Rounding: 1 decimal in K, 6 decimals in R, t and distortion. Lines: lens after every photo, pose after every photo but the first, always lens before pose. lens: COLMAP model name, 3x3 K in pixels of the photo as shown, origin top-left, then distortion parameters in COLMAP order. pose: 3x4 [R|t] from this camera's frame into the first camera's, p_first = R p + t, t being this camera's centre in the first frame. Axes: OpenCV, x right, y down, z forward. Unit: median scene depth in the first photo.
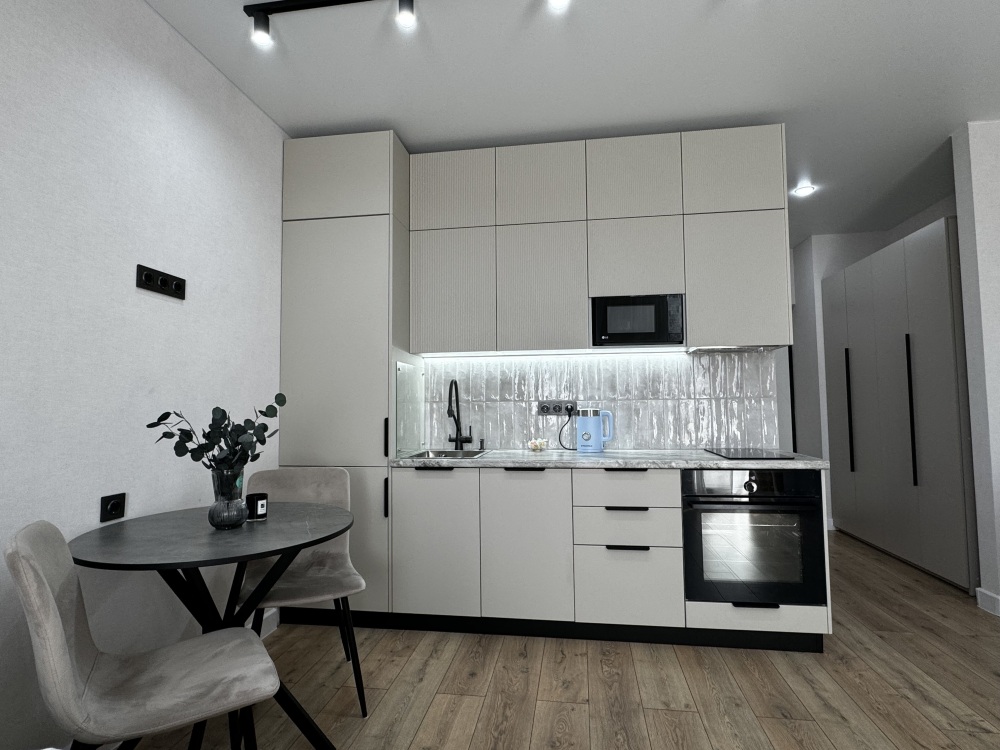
lens RADIAL K [[526.5, 0, 500.3], [0, 526.5, 375.9], [0, 0, 1]] dist [-0.001859, 0.000033]
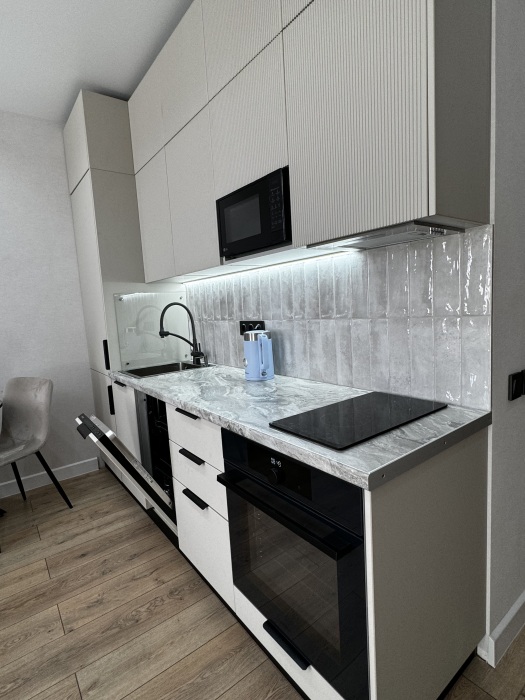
lens RADIAL K [[368.5, 0, 256.9], [0, 368.5, 347.2], [0, 0, 1]] dist [-0.001859, 0.000033]
pose [[0.711089, 0.042731, -0.701803, 0.743663], [0.095520, 0.983026, 0.156638, -0.009691], [0.696584, -0.178420, 0.694937, 0.692946]]
